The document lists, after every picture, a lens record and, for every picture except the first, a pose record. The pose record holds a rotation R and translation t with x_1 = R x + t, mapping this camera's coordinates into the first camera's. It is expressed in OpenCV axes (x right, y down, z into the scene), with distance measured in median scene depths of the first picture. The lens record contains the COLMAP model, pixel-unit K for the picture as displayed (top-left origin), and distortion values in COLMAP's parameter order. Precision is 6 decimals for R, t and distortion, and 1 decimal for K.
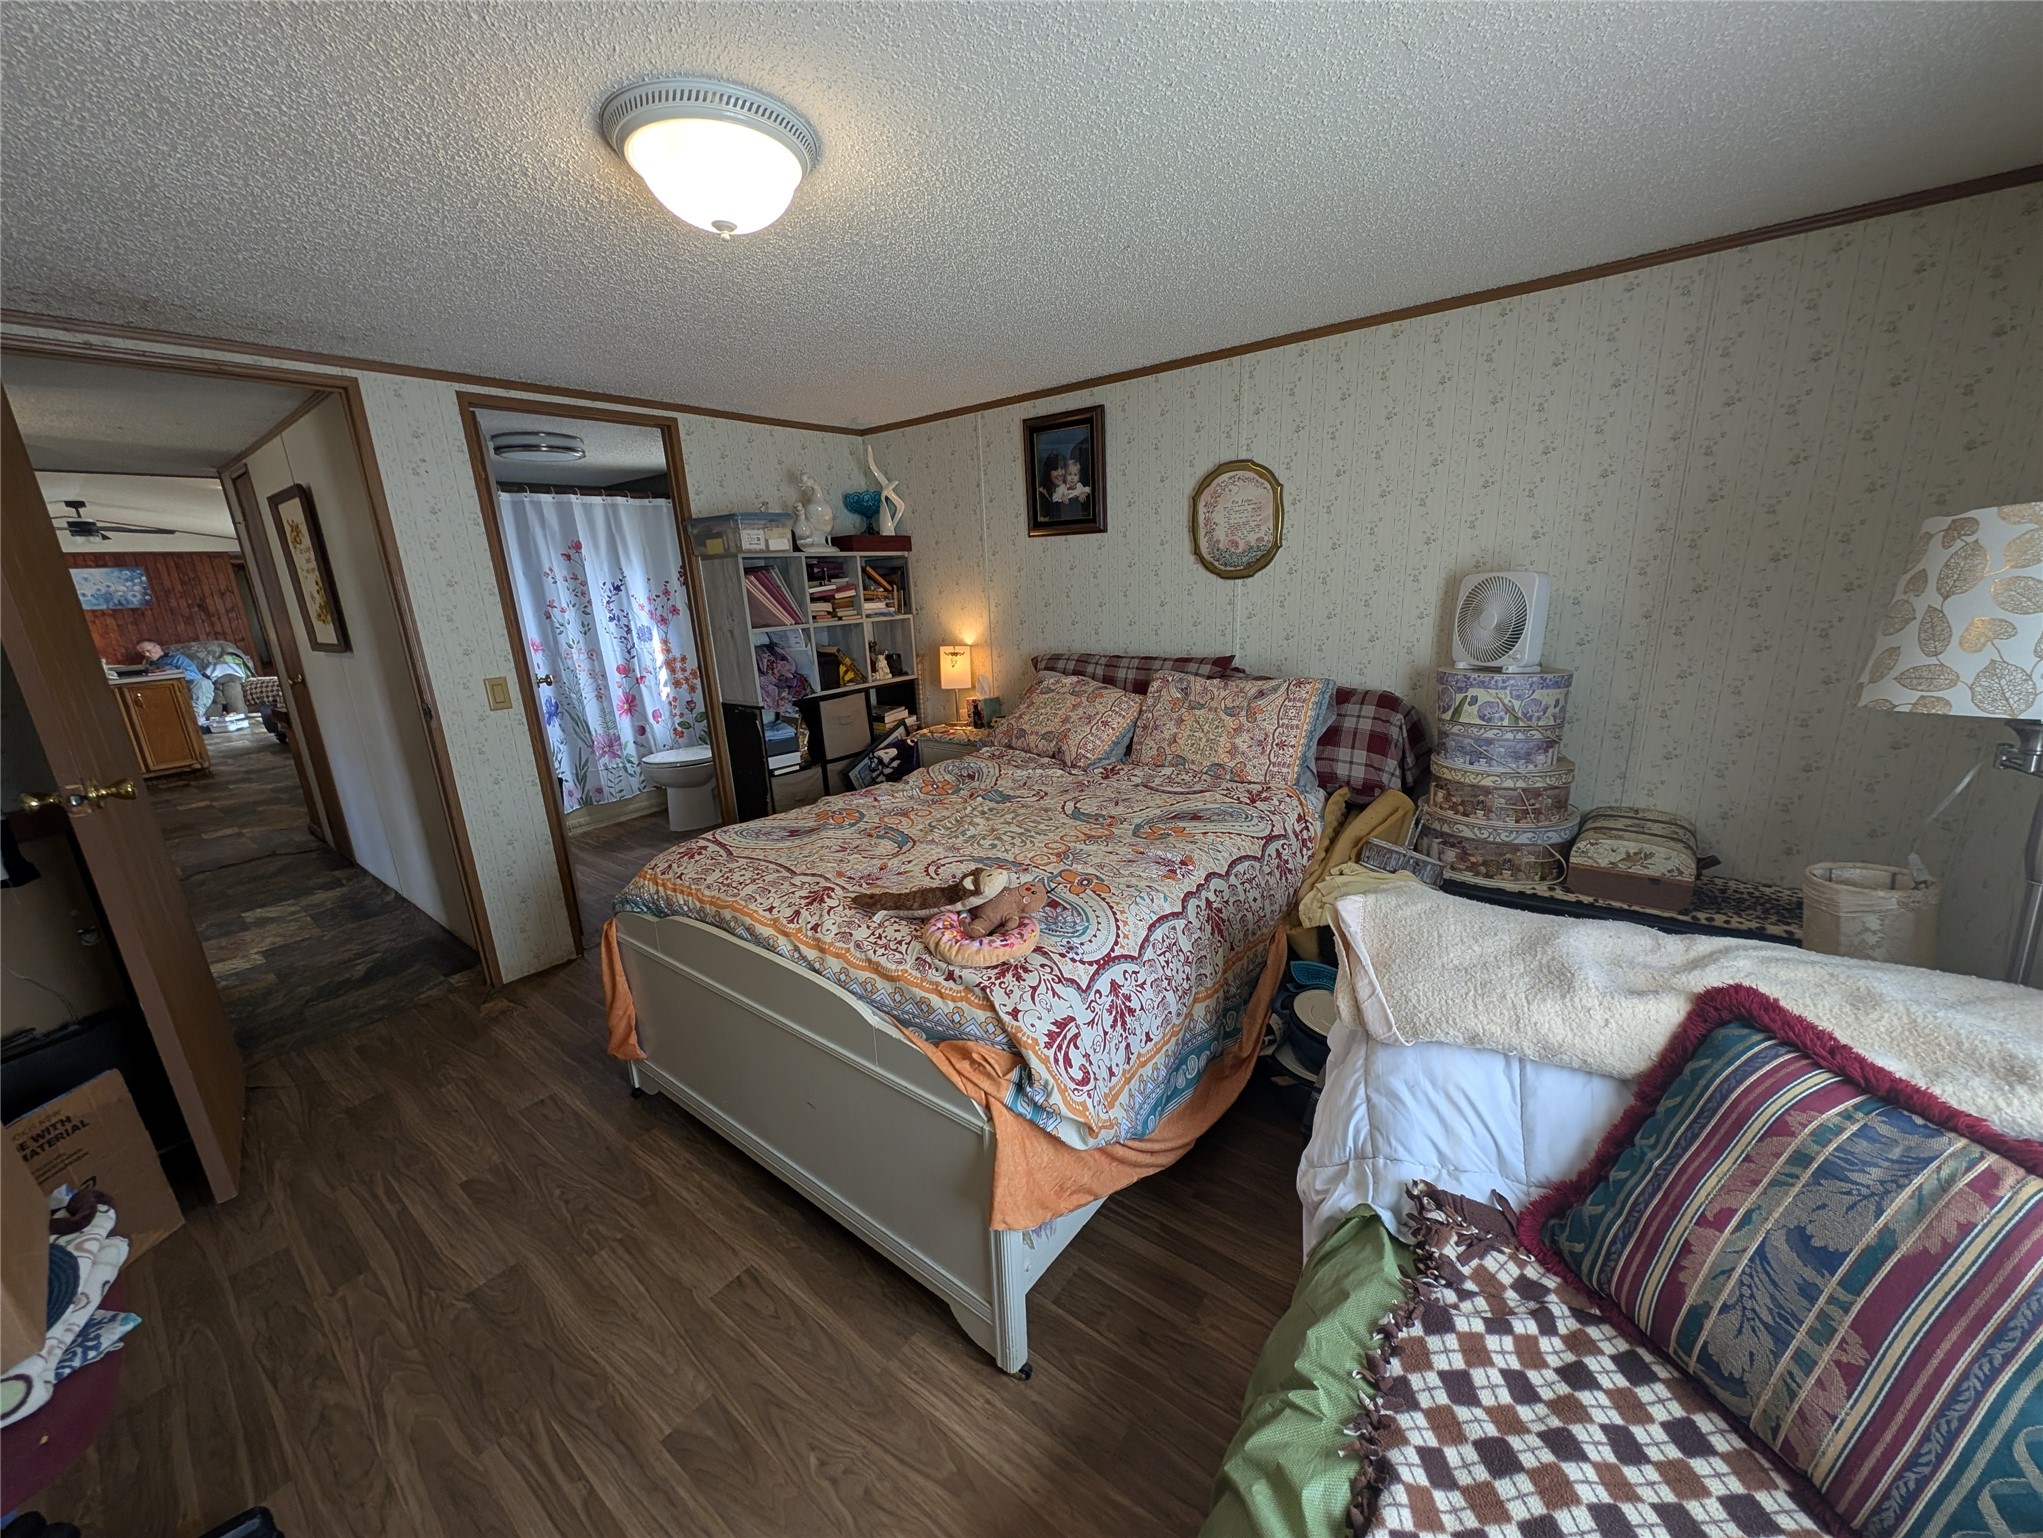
lens RADIAL K [[741.2, 0, 1017.7], [0, 741.2, 774.6], [0, 0, 1]] dist [0.000924, -0.009772]
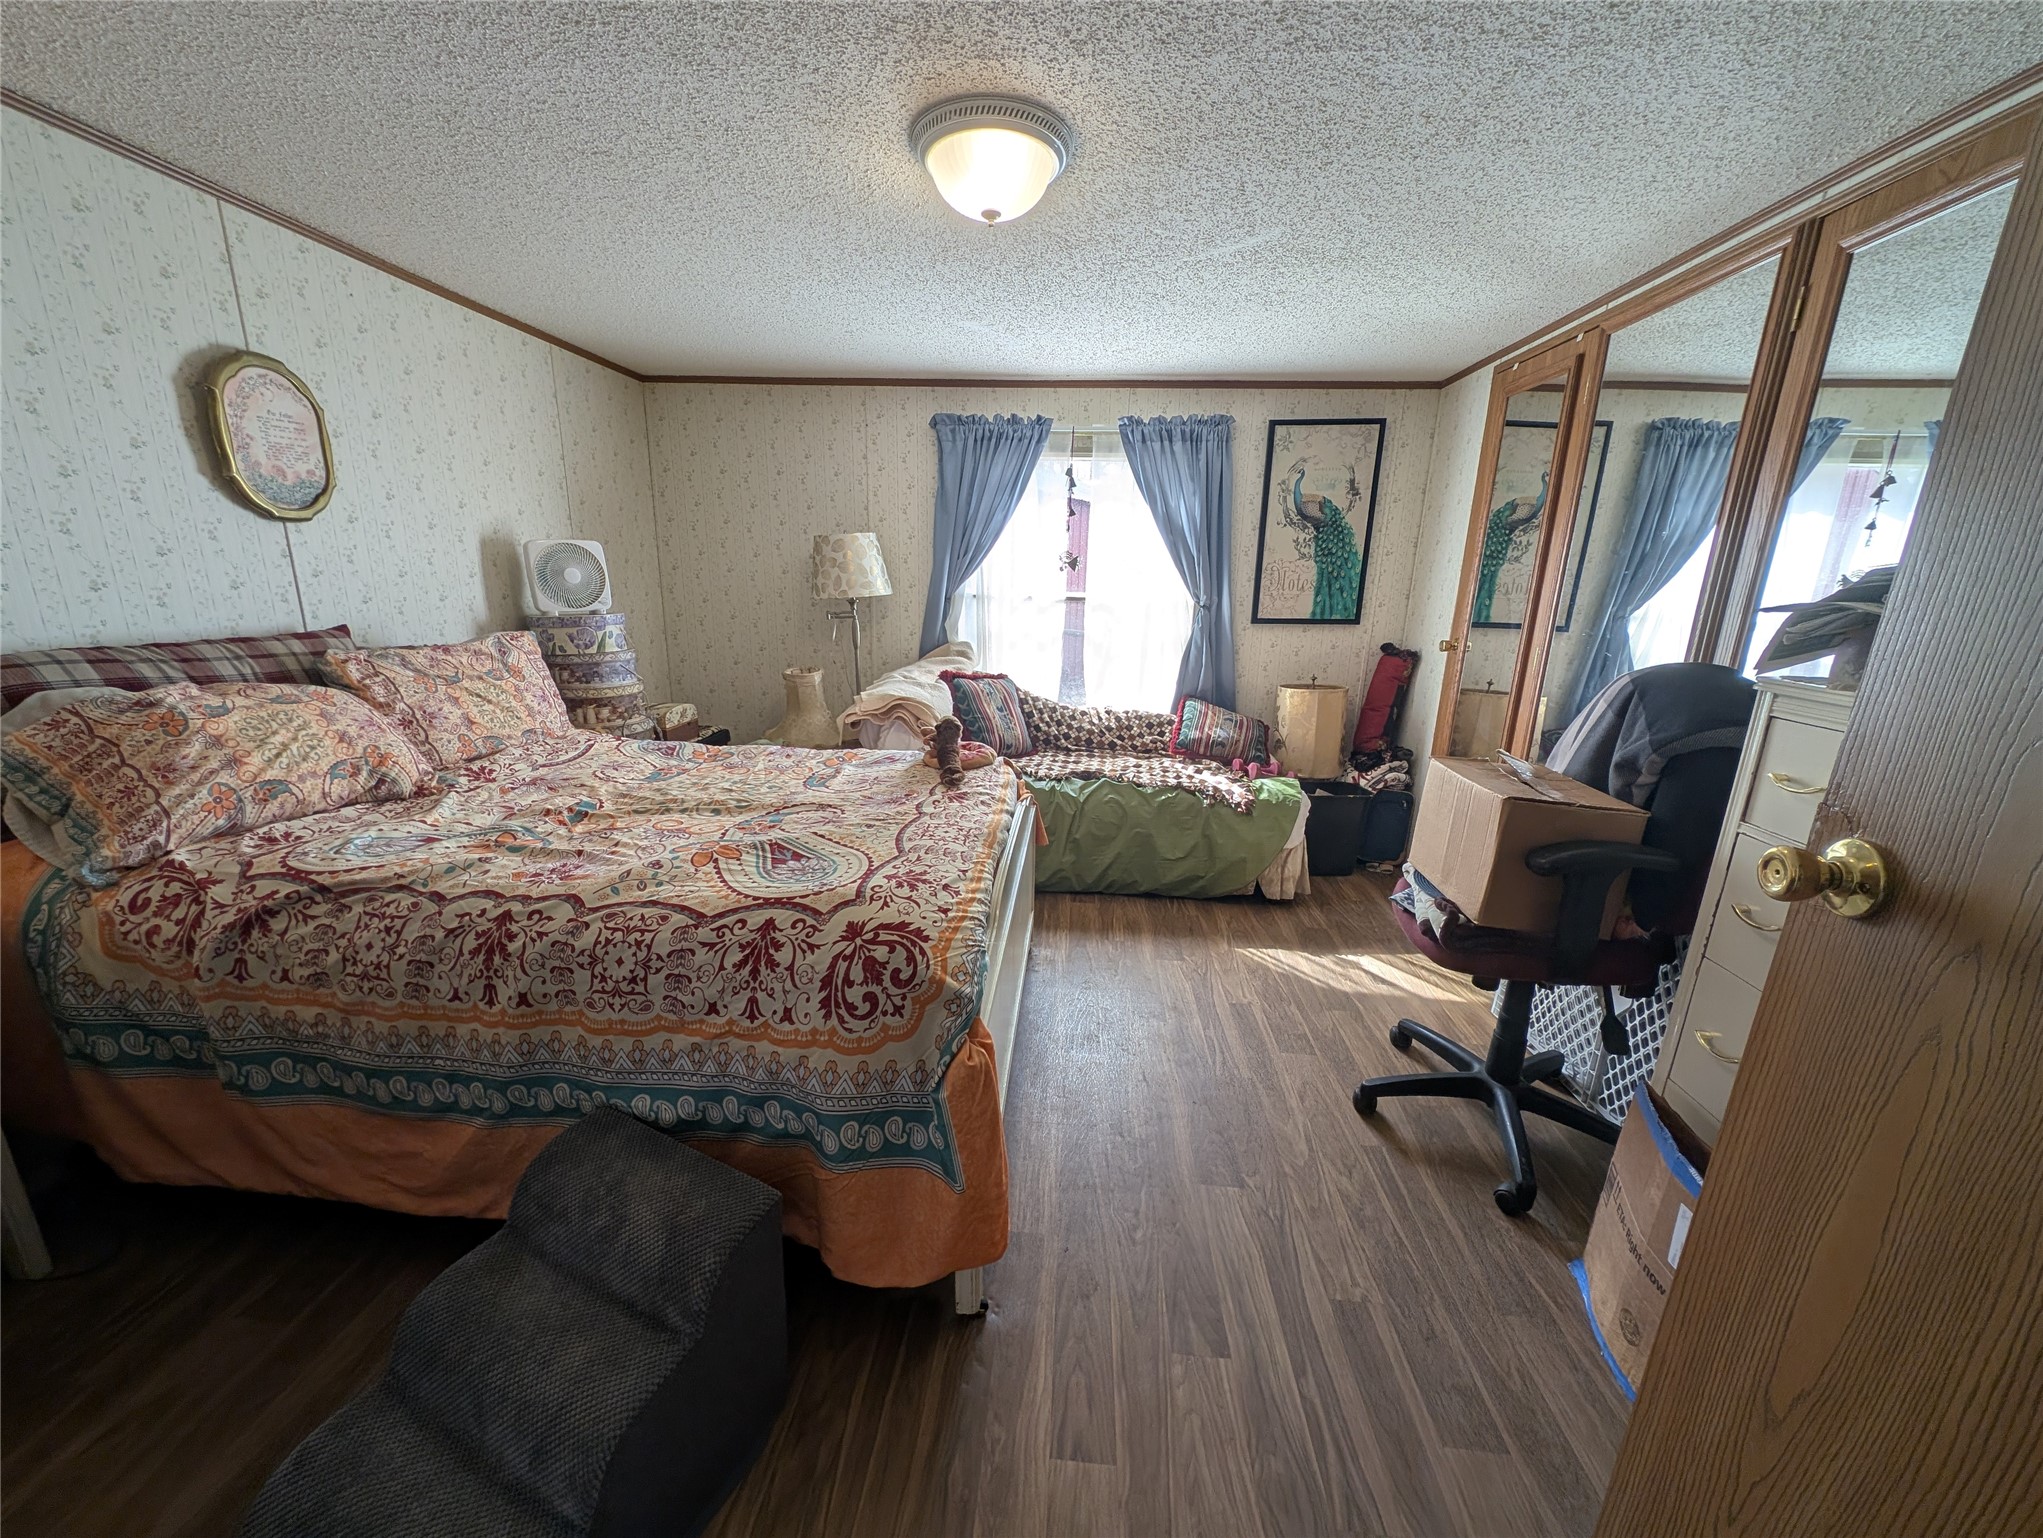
lens RADIAL K [[741.2, 0, 1017.7], [0, 741.2, 774.6], [0, 0, 1]] dist [0.000924, -0.009772]
pose [[-0.544896, -0.191251, 0.816402, -0.952696], [0.204745, 0.913822, 0.350726, -0.187866], [-0.813122, 0.358264, -0.458780, 1.098777]]
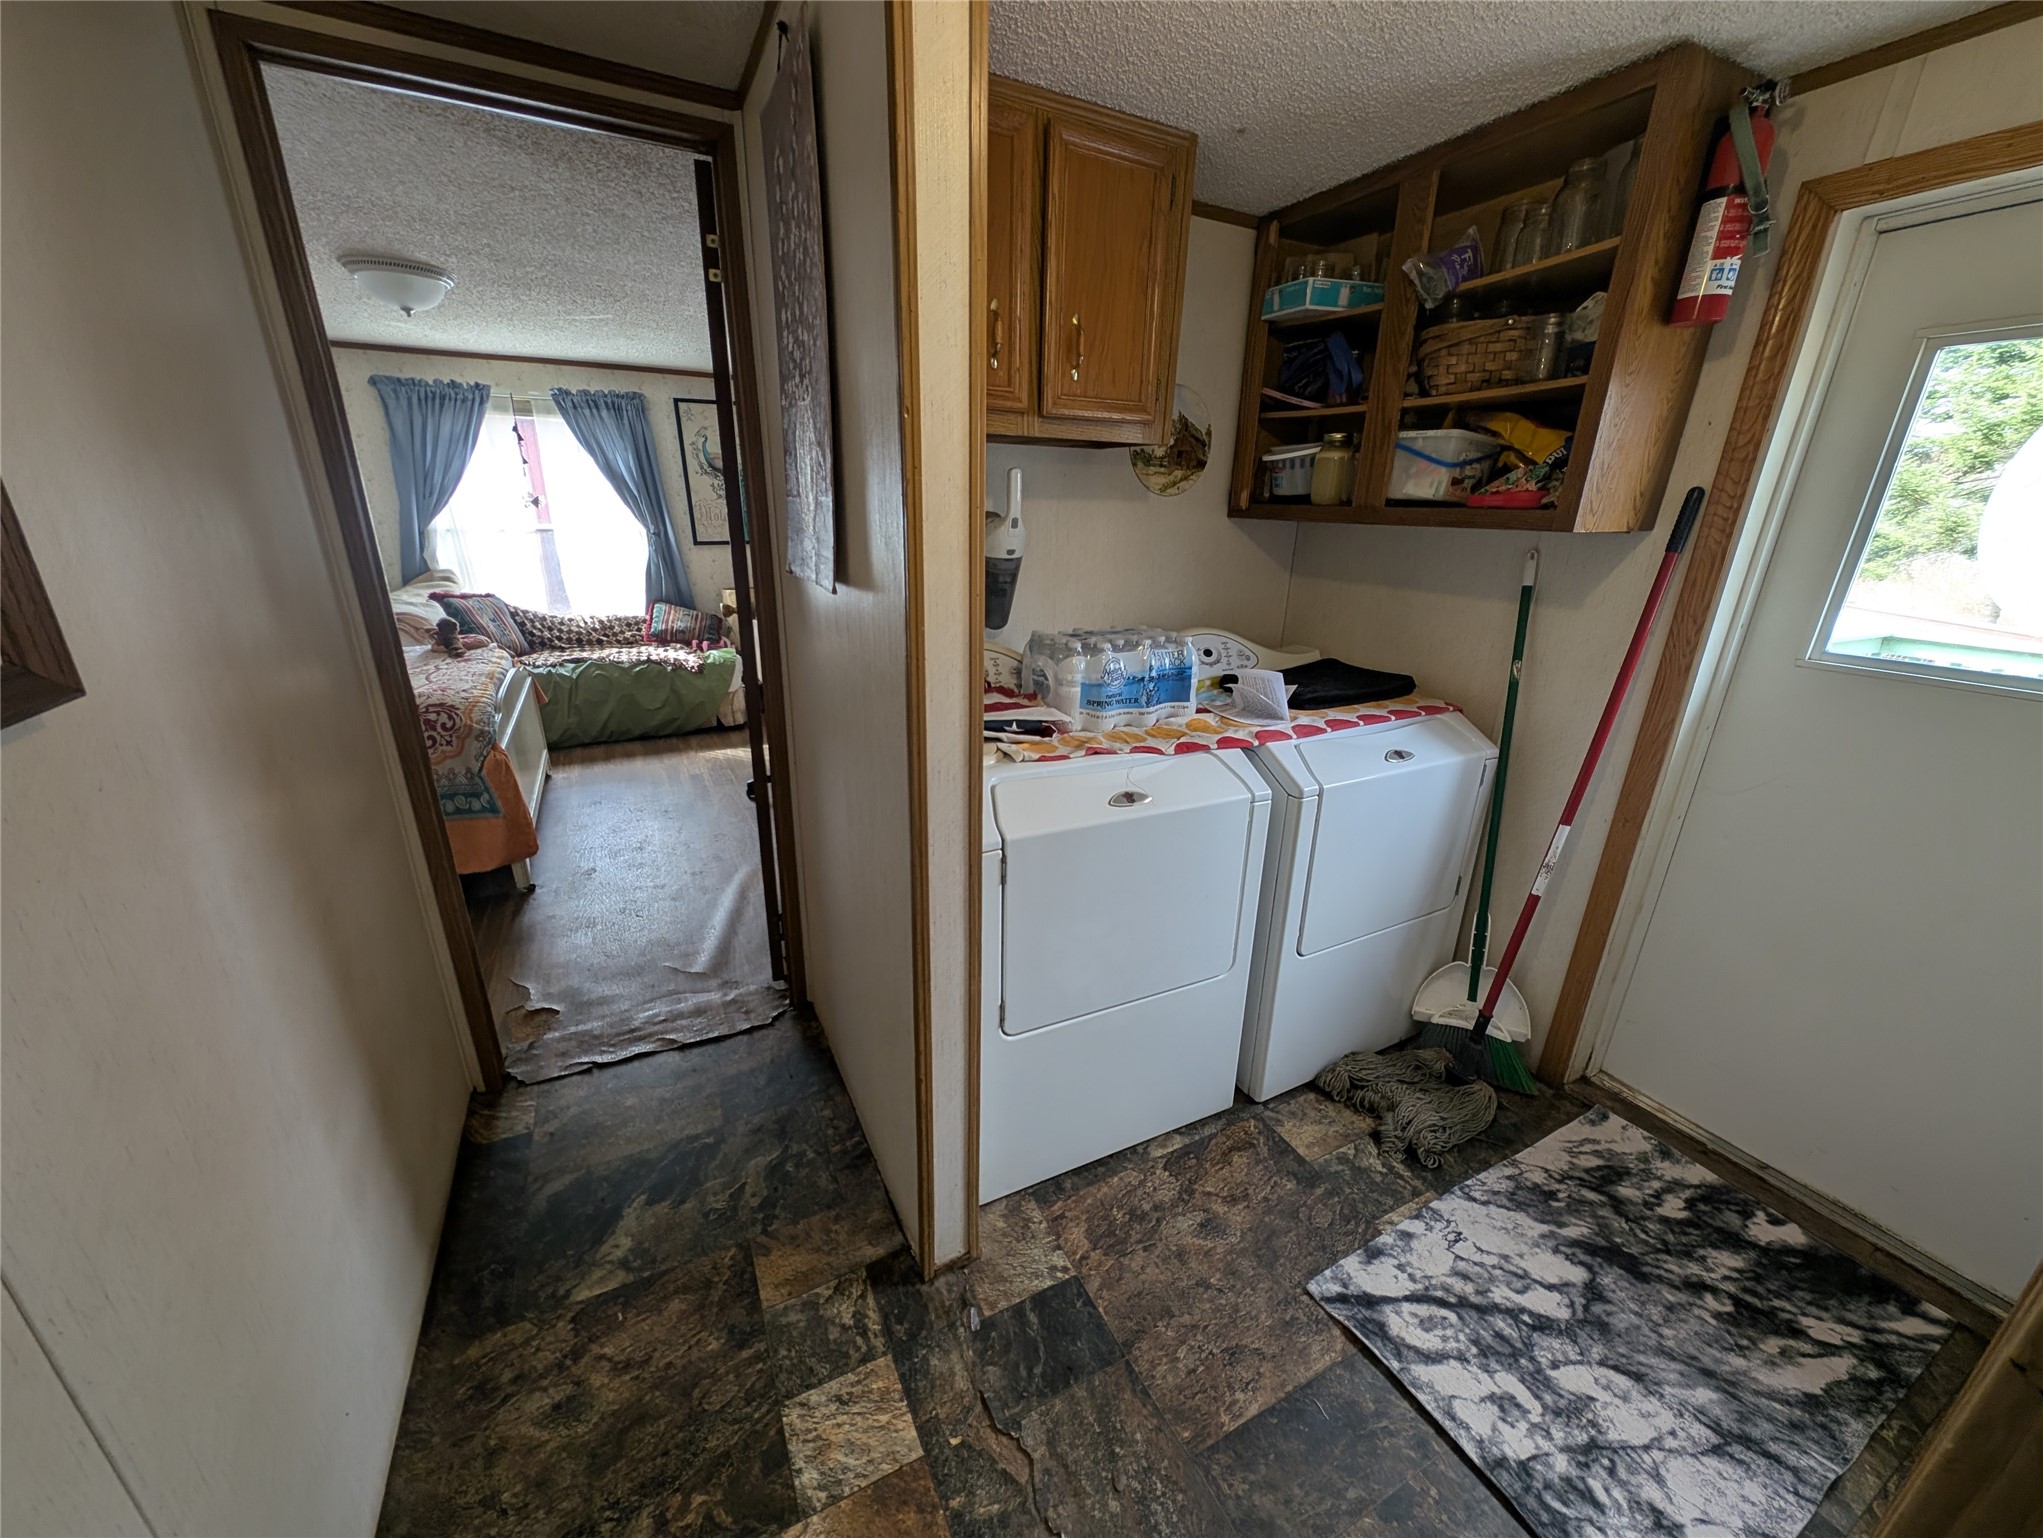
lens RADIAL K [[741.2, 0, 1017.7], [0, 741.2, 774.6], [0, 0, 1]] dist [0.000924, -0.009772]
pose [[-0.912042, -0.122134, 0.391488, -1.768957], [0.114412, 0.840939, 0.528896, -0.319463], [-0.393814, 0.527167, -0.752998, 1.534761]]
